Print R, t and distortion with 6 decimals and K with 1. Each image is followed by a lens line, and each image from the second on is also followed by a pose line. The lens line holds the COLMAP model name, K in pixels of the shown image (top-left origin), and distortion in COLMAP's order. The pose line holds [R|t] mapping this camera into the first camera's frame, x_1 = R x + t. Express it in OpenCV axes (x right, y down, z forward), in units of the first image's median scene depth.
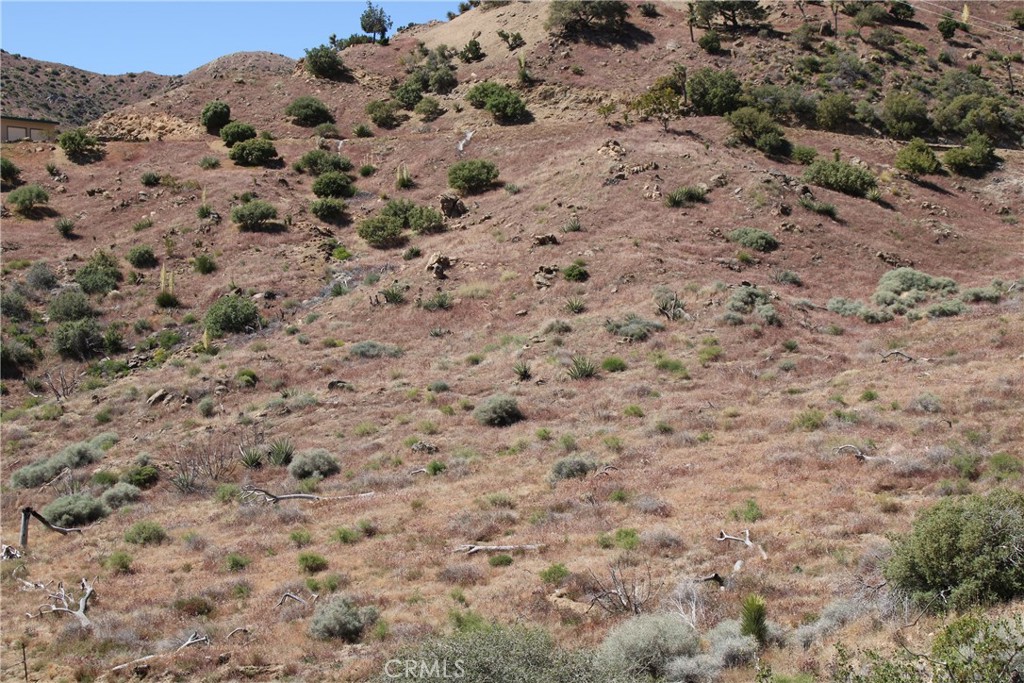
lens RADIAL K [[1600.9, 0, 506.8], [0, 1600.9, 338.8], [0, 0, 1]] dist [-0.059300, 0.179556]
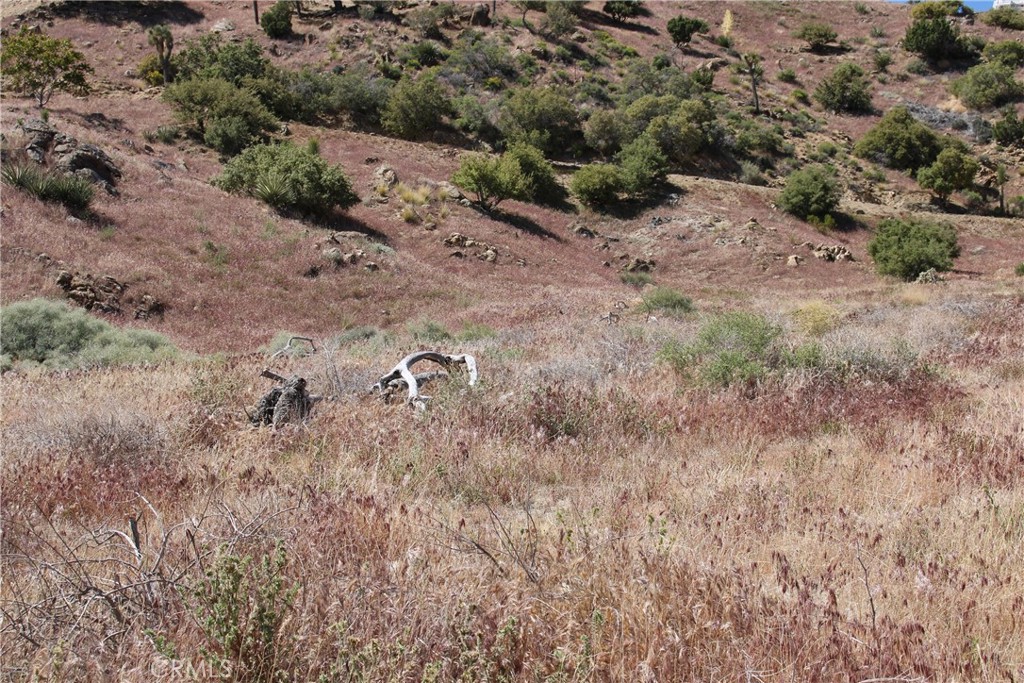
lens RADIAL K [[1600.9, 0, 506.8], [0, 1600.9, 338.8], [0, 0, 1]] dist [-0.059300, 0.179556]
pose [[0.999174, 0.035167, 0.020351, 0.097617], [-0.032831, 0.993873, -0.105538, -0.000917], [-0.023938, 0.104783, 0.994207, 0.187144]]
